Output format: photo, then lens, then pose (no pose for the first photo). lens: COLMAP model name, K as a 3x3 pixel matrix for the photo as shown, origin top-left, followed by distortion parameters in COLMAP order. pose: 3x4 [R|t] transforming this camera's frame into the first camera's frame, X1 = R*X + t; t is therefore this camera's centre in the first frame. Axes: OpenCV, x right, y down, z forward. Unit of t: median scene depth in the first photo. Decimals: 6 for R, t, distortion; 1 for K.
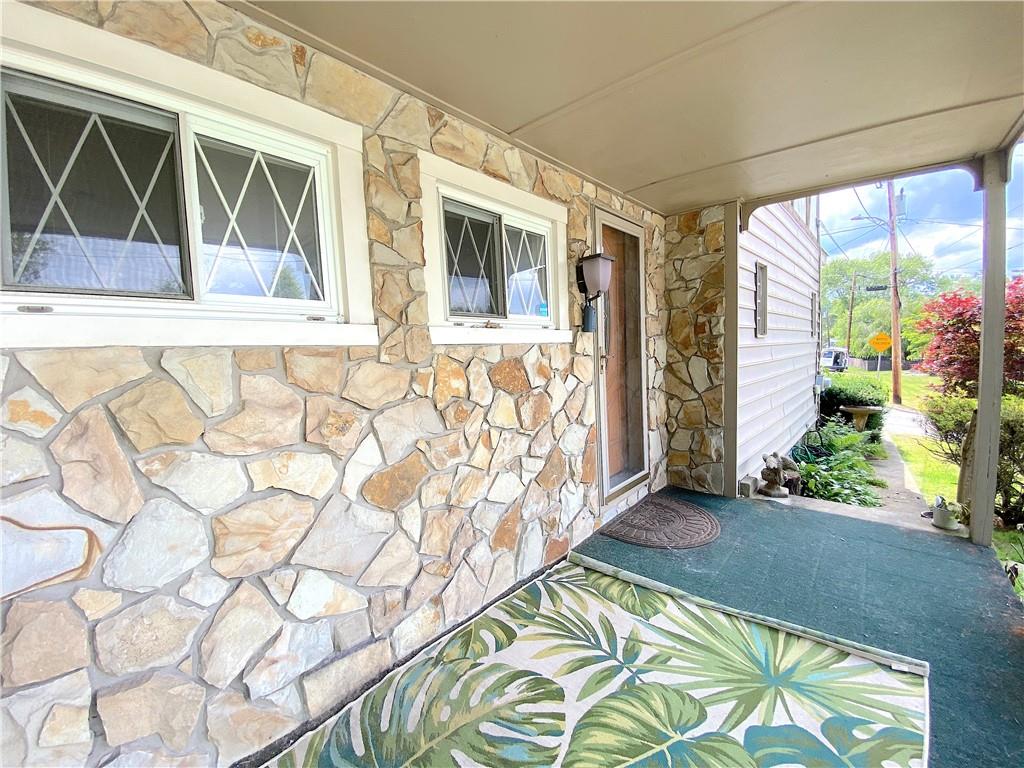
lens RADIAL K [[412.7, 0, 509.6], [0, 412.7, 380.7], [0, 0, 1]] dist [0.003087, 0.000099]
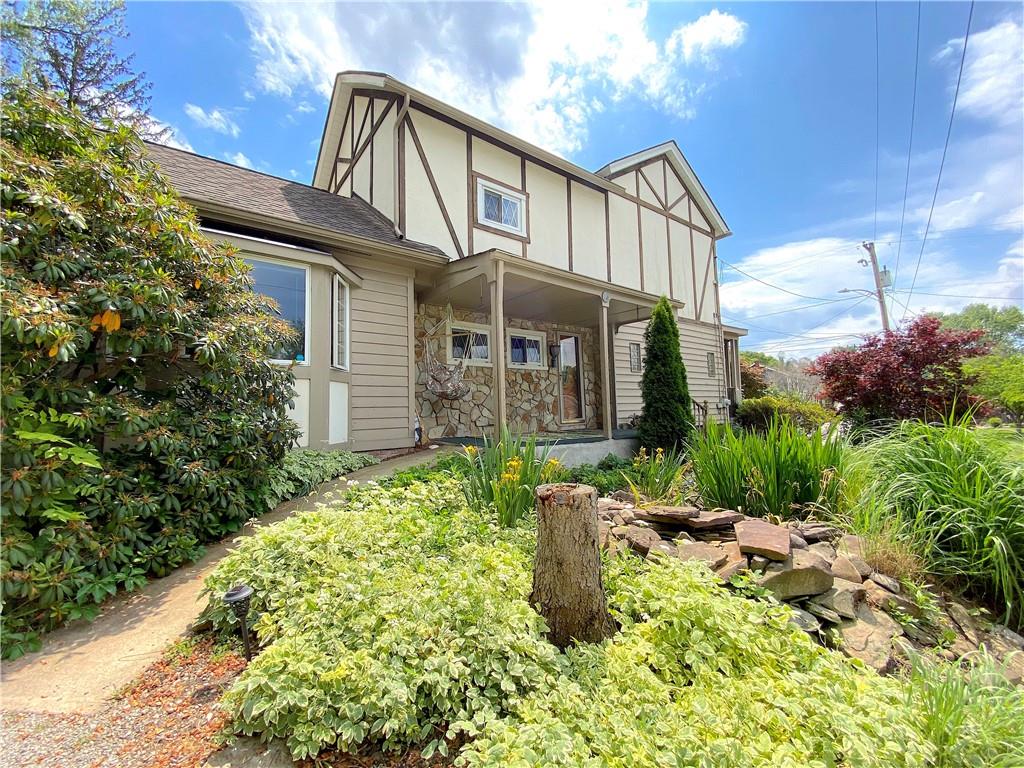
lens RADIAL K [[412.7, 0, 511.8], [0, 412.7, 384.0], [0, 0, 1]] dist [0.003087, 0.000099]
pose [[0.984639, -0.001858, -0.174595, 0.518458], [-0.021403, 0.991118, -0.131254, 0.547282], [0.173288, 0.132975, 0.975853, -2.727137]]
